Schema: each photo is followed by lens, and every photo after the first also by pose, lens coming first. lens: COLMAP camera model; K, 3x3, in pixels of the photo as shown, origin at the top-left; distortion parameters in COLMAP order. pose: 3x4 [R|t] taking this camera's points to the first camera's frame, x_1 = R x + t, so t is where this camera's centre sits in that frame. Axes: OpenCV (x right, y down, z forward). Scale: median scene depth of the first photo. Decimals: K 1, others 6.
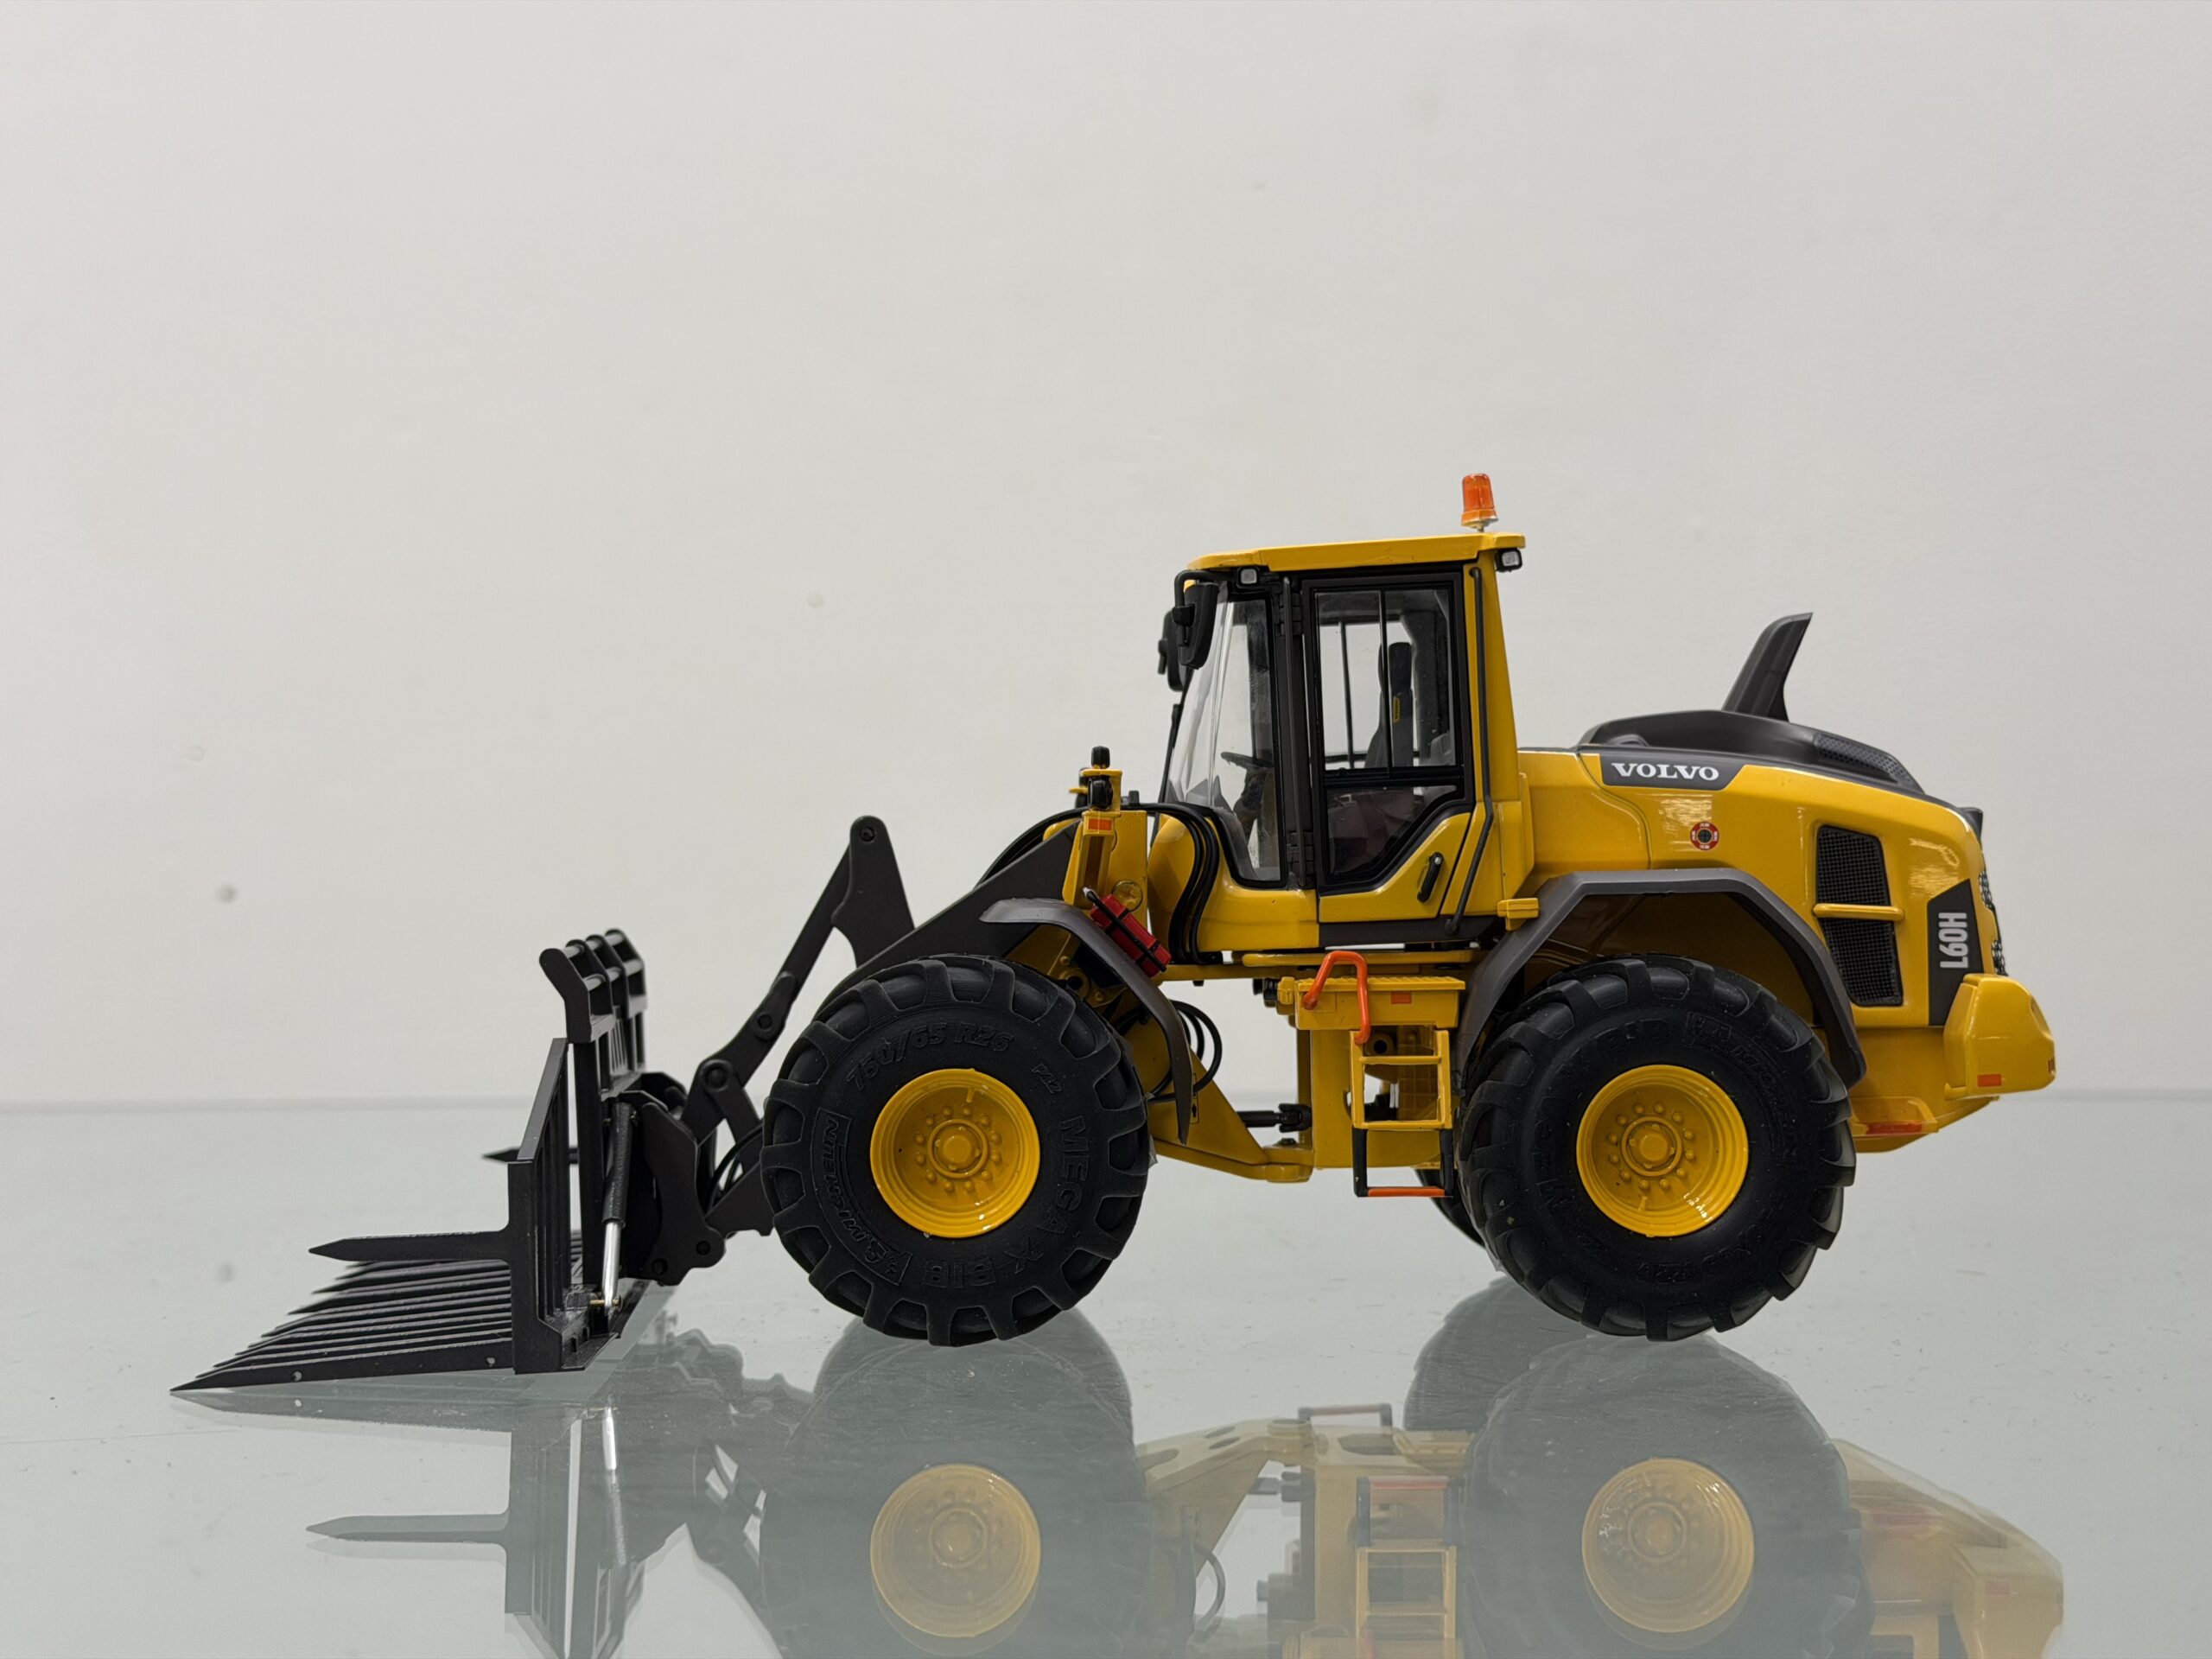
lens RADIAL K [[3161.3, 0, 1162.5], [0, 3161.3, 836.1], [0, 0, 1]] dist [0.251772, -0.803089]
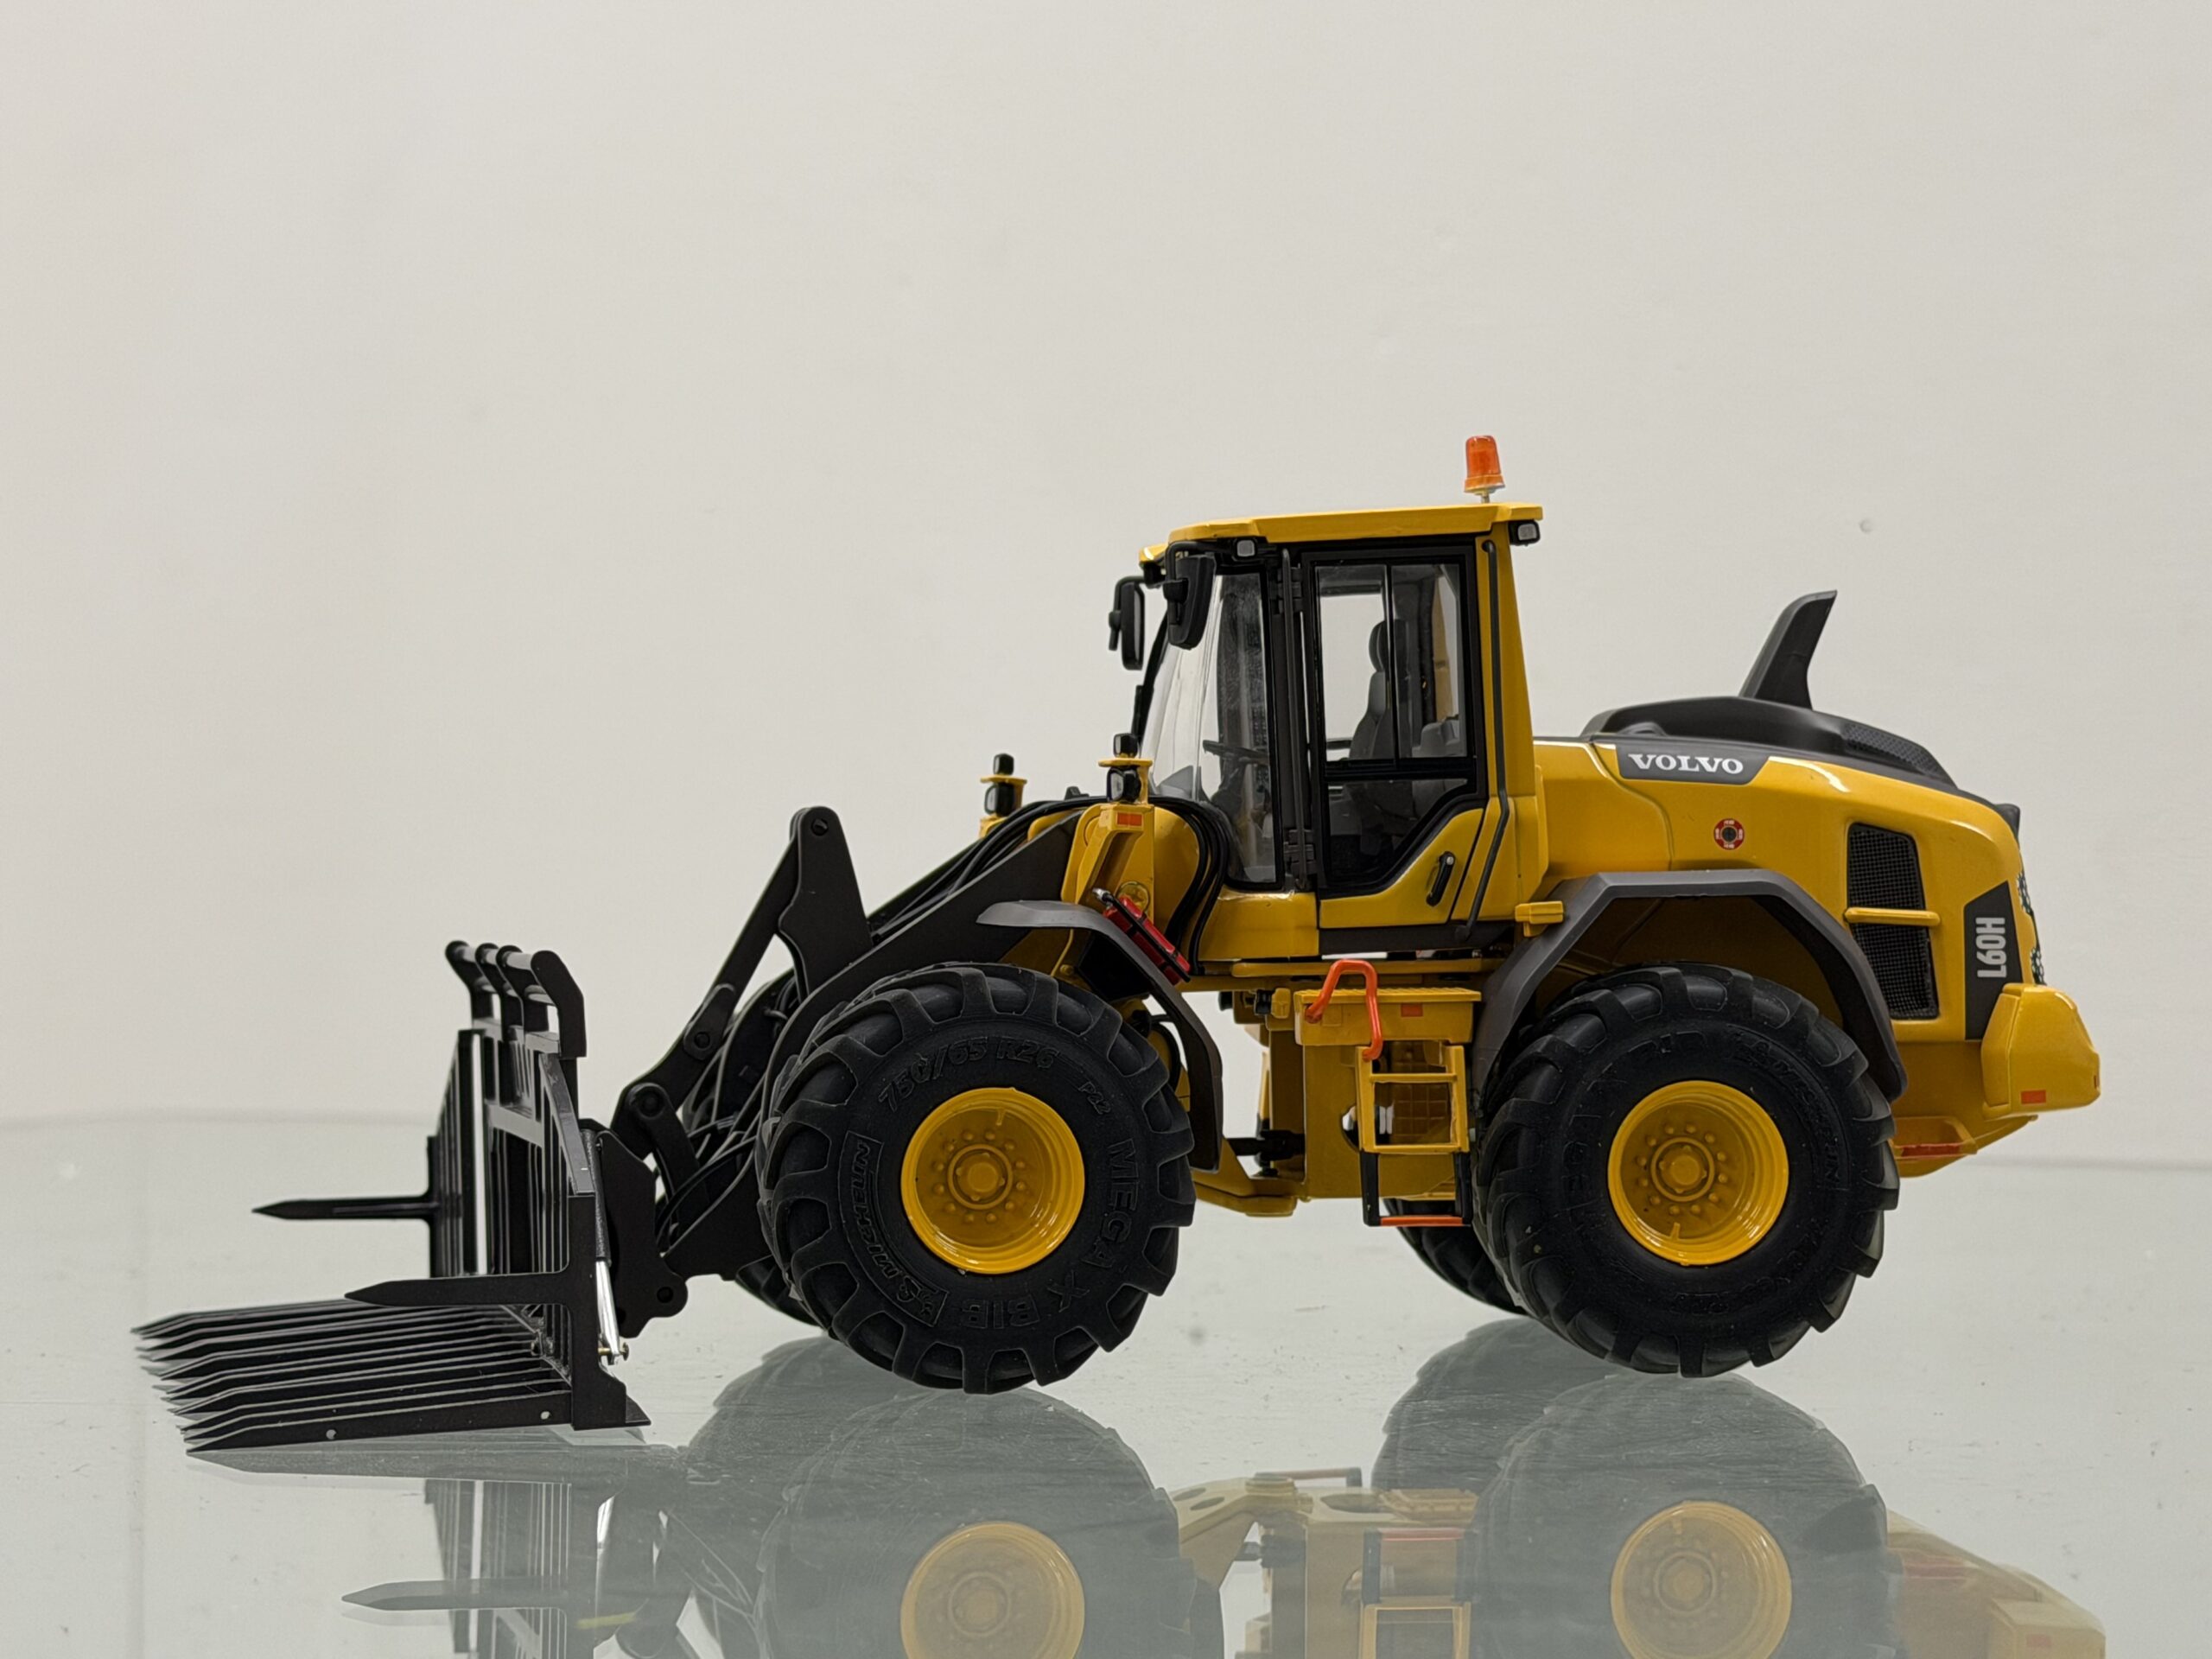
lens RADIAL K [[4246.8, 0, 1106.0], [0, 4246.8, 829.5], [0, 0, 1]] dist [0.090604, 0.131054]
pose [[0.996657, 0.002130, 0.081671, -0.111308], [-0.002140, 0.999998, 0.000038, -0.001054], [-0.081671, -0.000212, 0.996659, -0.213009]]
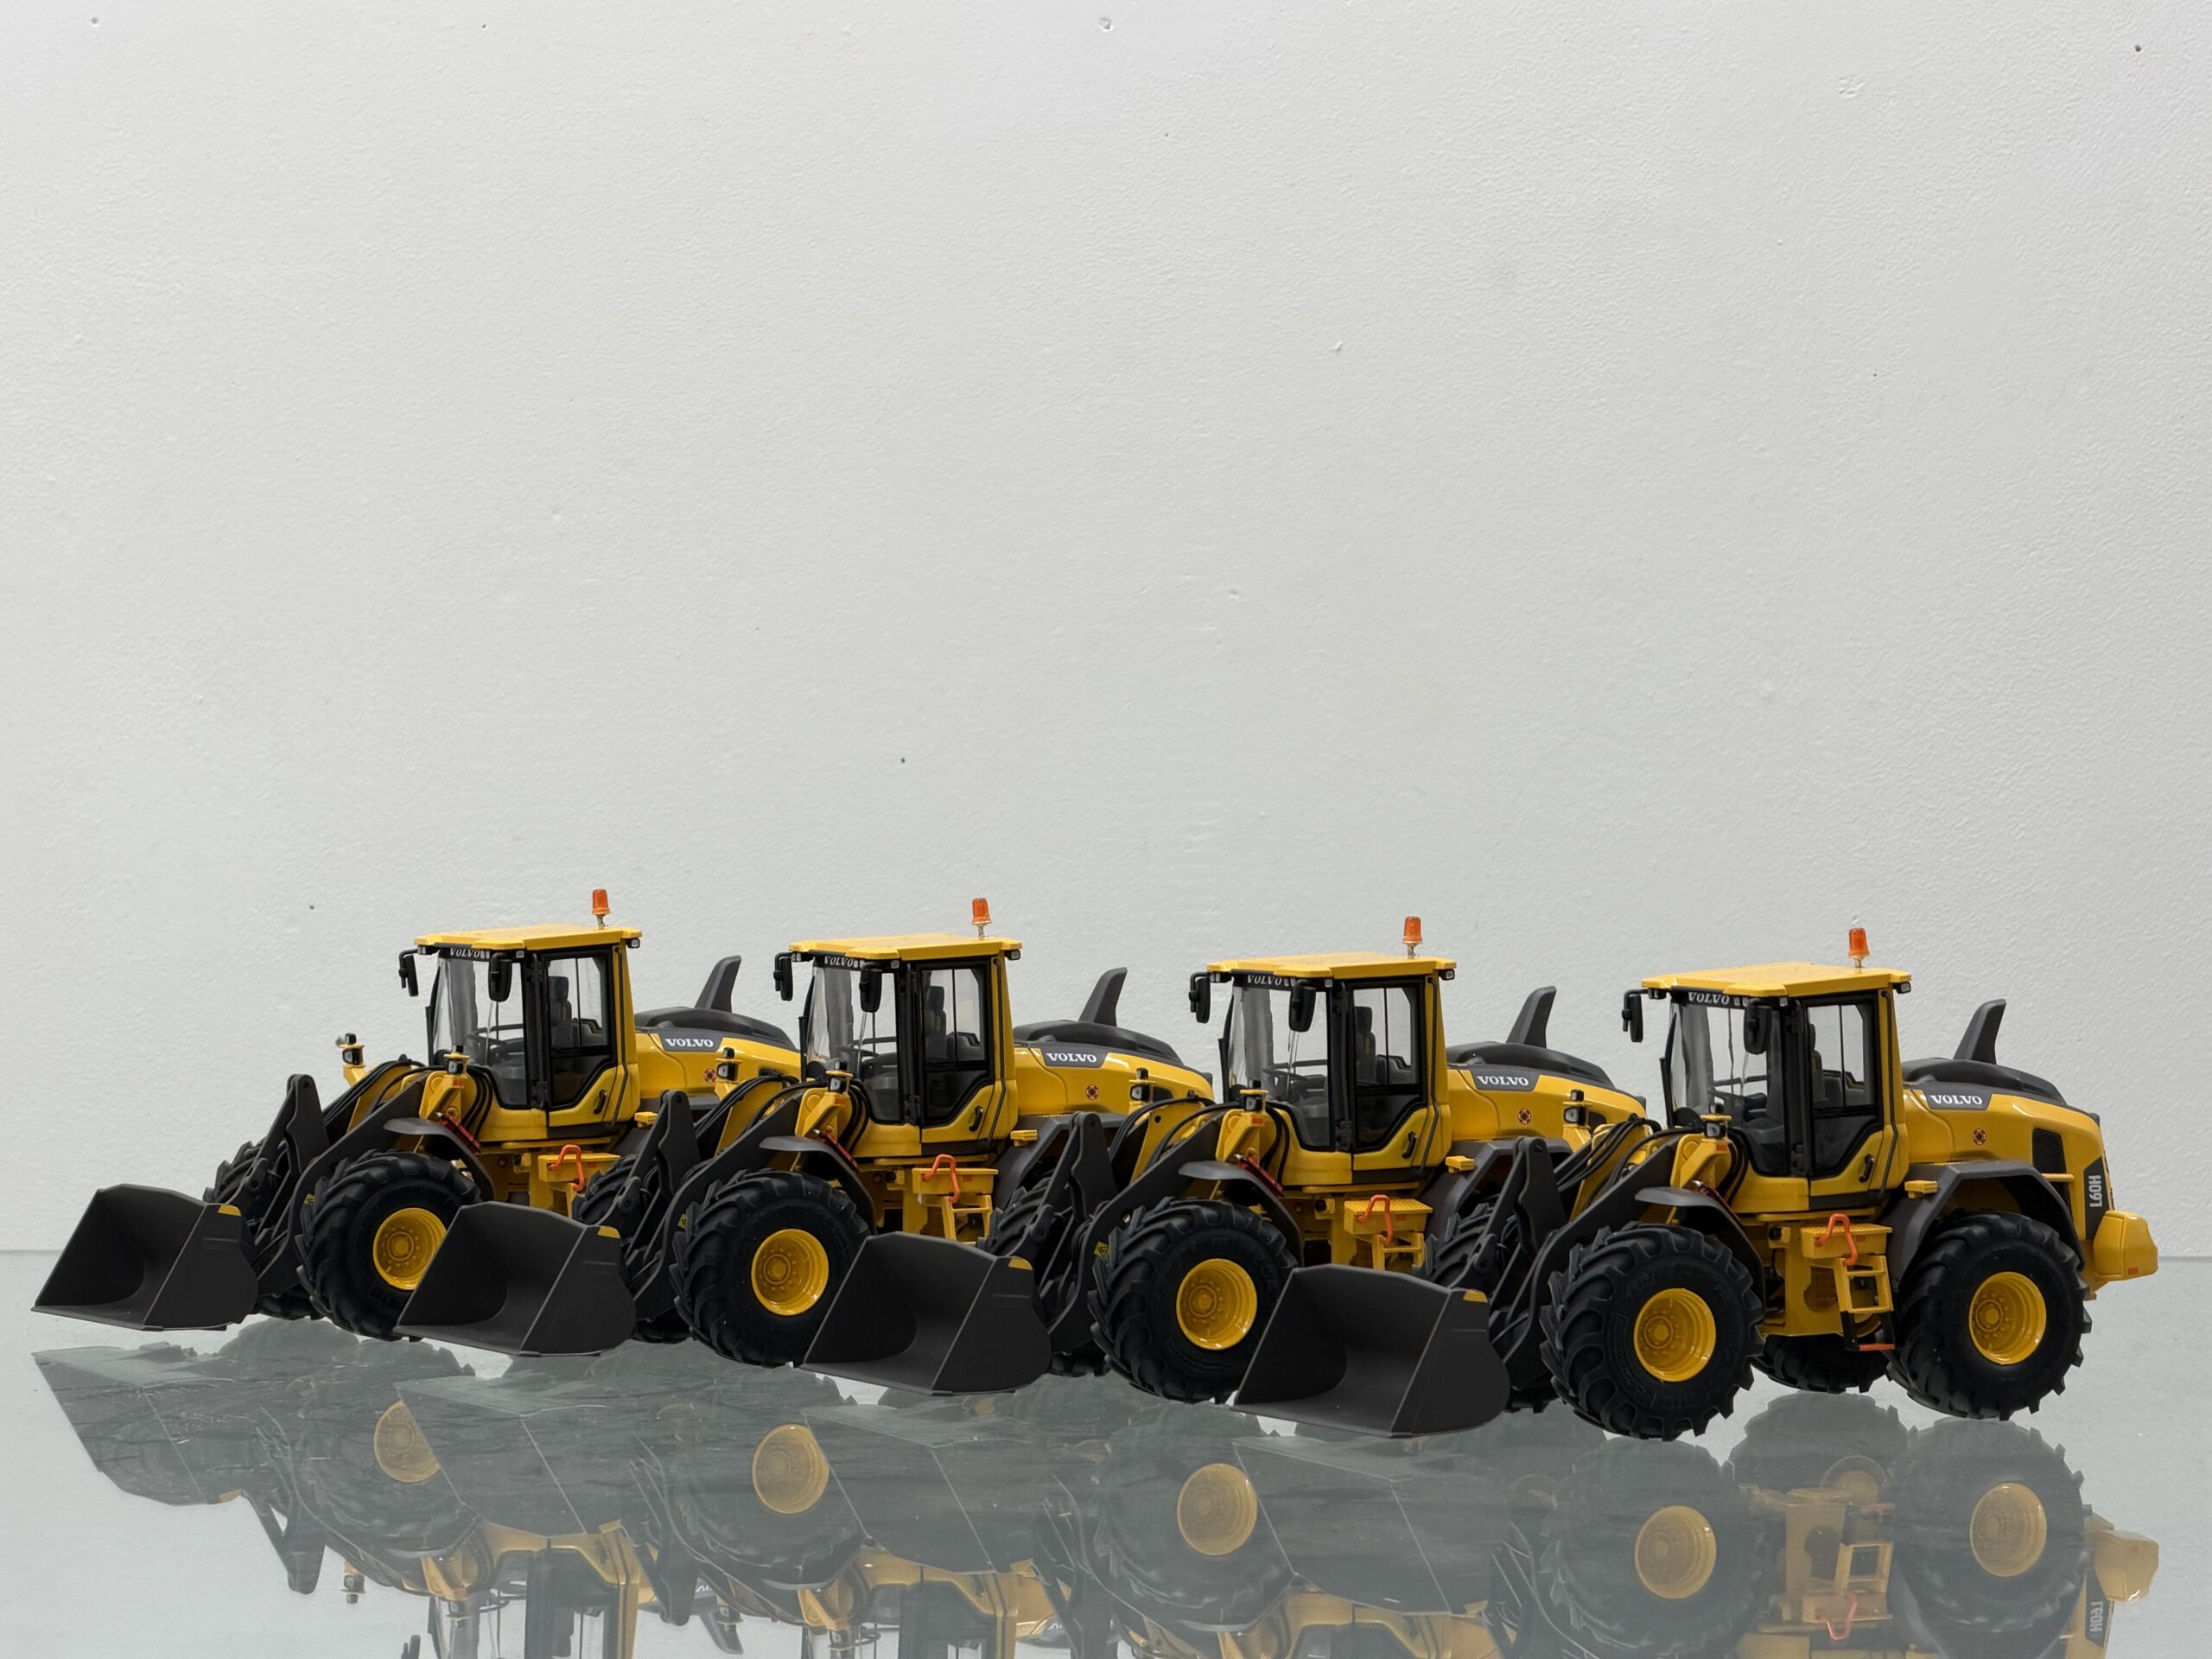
lens RADIAL K [[7063.3, 0, 1106.0], [0, 7063.3, 829.5], [0, 0, 1]] dist [0.181882, 0.250808]
pose [[0.901116, -0.011581, 0.433424, -1.987518], [-0.005686, 0.999242, 0.038521, -0.322562], [-0.433541, -0.037176, 0.900367, -2.338022]]
